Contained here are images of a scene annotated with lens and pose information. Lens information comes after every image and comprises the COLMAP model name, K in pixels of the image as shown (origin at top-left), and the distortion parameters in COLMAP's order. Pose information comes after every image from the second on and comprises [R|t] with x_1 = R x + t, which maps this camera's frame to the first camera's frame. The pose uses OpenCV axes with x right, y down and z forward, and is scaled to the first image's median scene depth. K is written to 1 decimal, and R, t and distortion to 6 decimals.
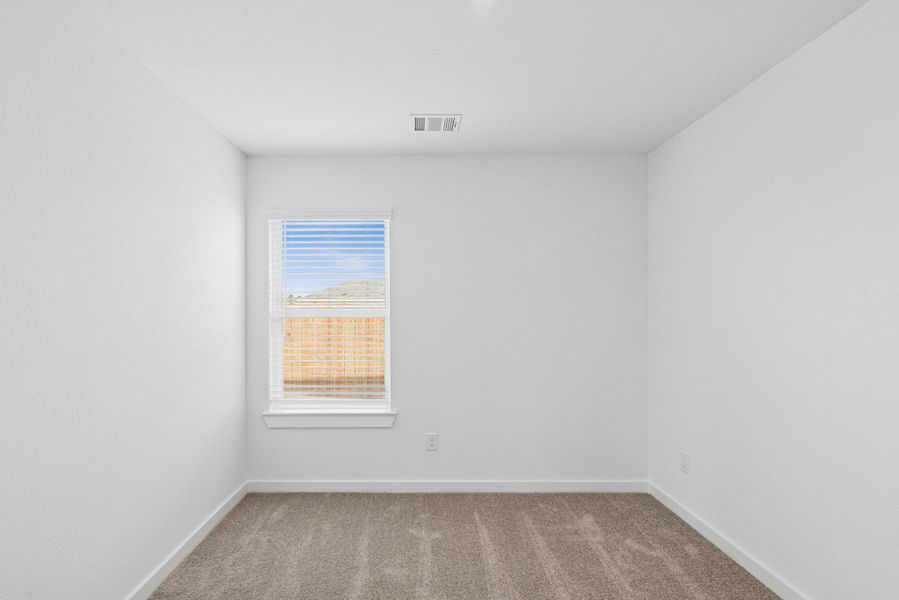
lens RADIAL K [[440.1, 0, 451.3], [0, 440.1, 312.4], [0, 0, 1]] dist [0.007179, -0.001619]
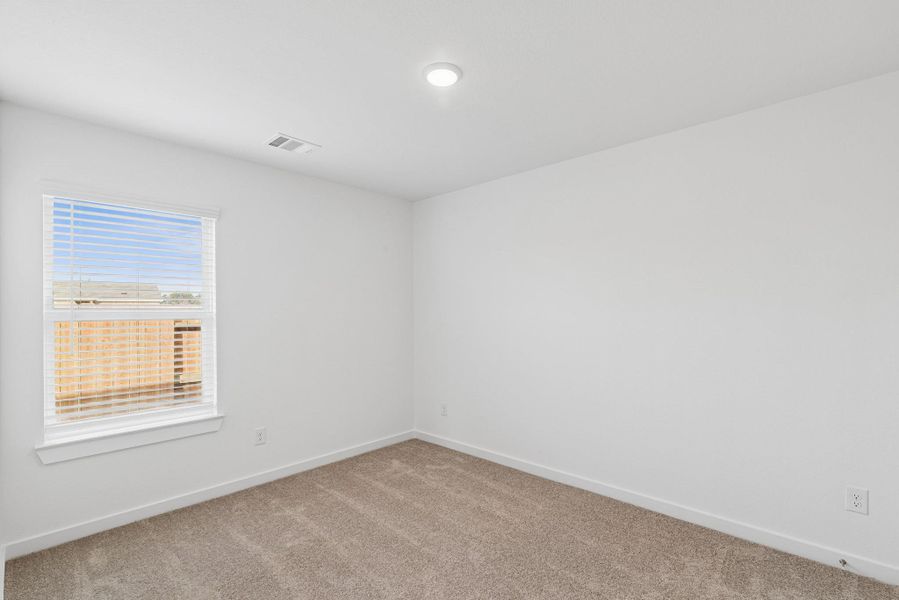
lens RADIAL K [[425.4, 0, 441.4], [0, 425.4, 311.6], [0, 0, 1]] dist [0.000461, 0.002350]
pose [[0.685990, -0.002962, 0.727605, -0.493321], [0.004394, 0.999990, -0.000072, -0.002259], [-0.727598, 0.003247, 0.685996, -0.016481]]
